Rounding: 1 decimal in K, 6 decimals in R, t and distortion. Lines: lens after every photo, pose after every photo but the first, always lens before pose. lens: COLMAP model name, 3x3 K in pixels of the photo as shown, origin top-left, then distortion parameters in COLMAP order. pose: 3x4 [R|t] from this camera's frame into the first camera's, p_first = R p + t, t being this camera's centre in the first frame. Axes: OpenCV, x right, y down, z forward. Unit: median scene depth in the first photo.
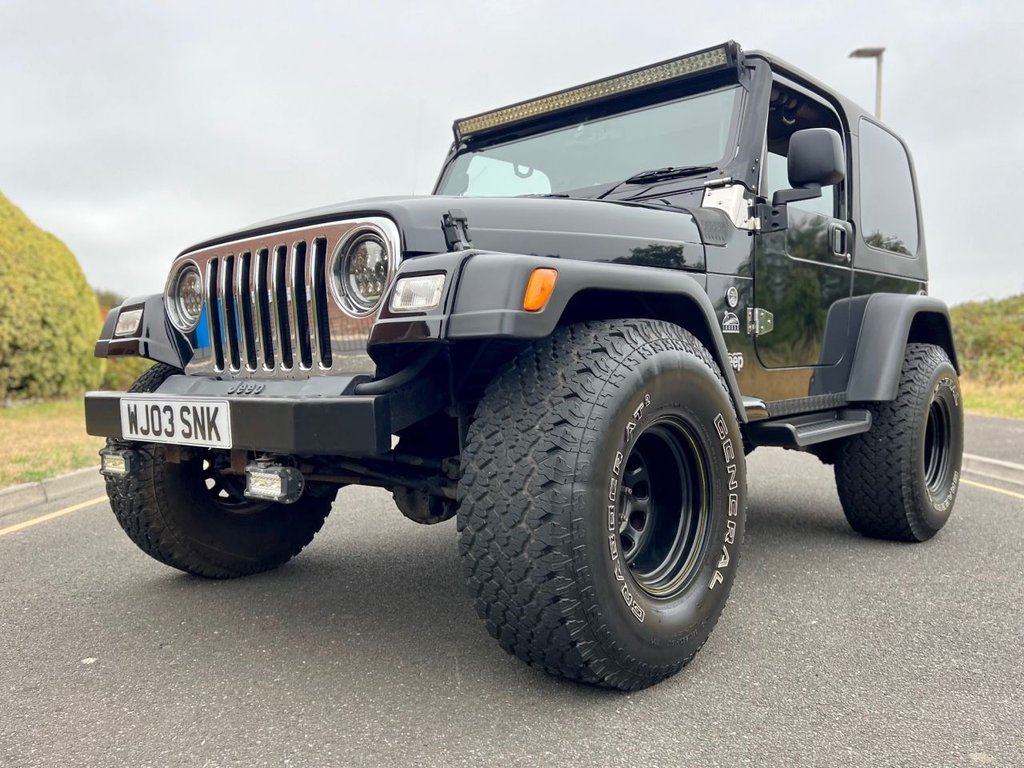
lens RADIAL K [[881.8, 0, 454.0], [0, 881.8, 463.0], [0, 0, 1]] dist [0.016097, -0.013092]
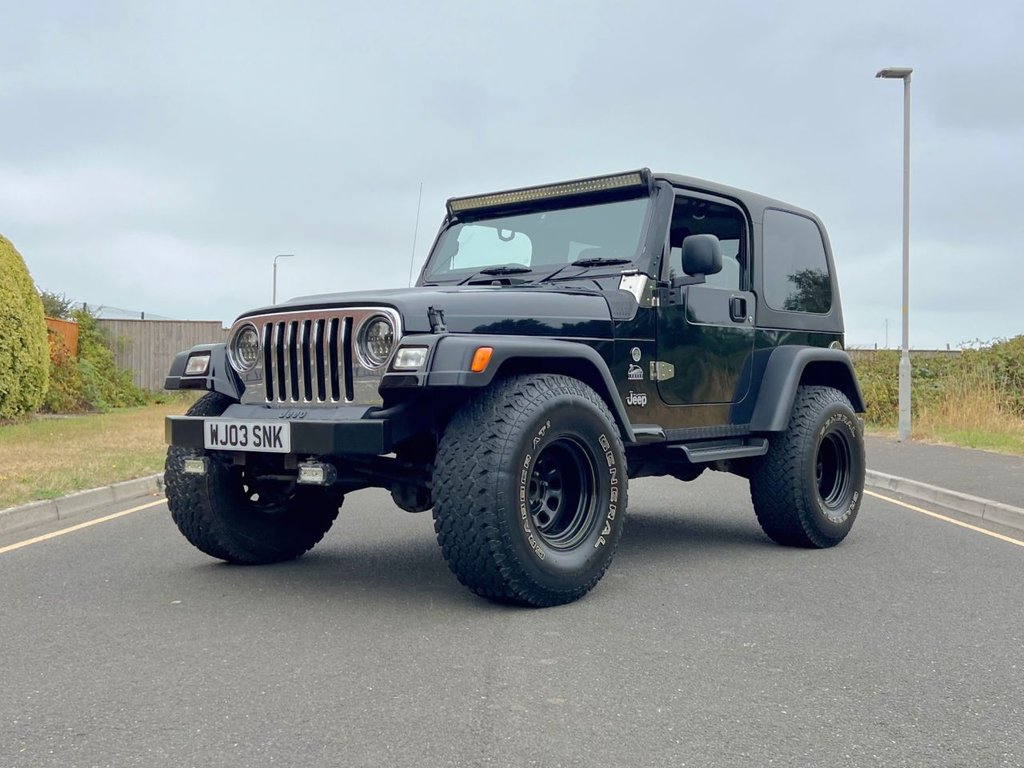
lens RADIAL K [[1129.5, 0, 504.7], [0, 1129.5, 357.4], [0, 0, 1]] dist [0.107101, -0.241613]
pose [[0.999265, 0.016128, 0.034784, 0.052982], [-0.011200, 0.990440, -0.137490, 0.083337], [-0.036669, 0.136999, 0.989892, -0.963403]]
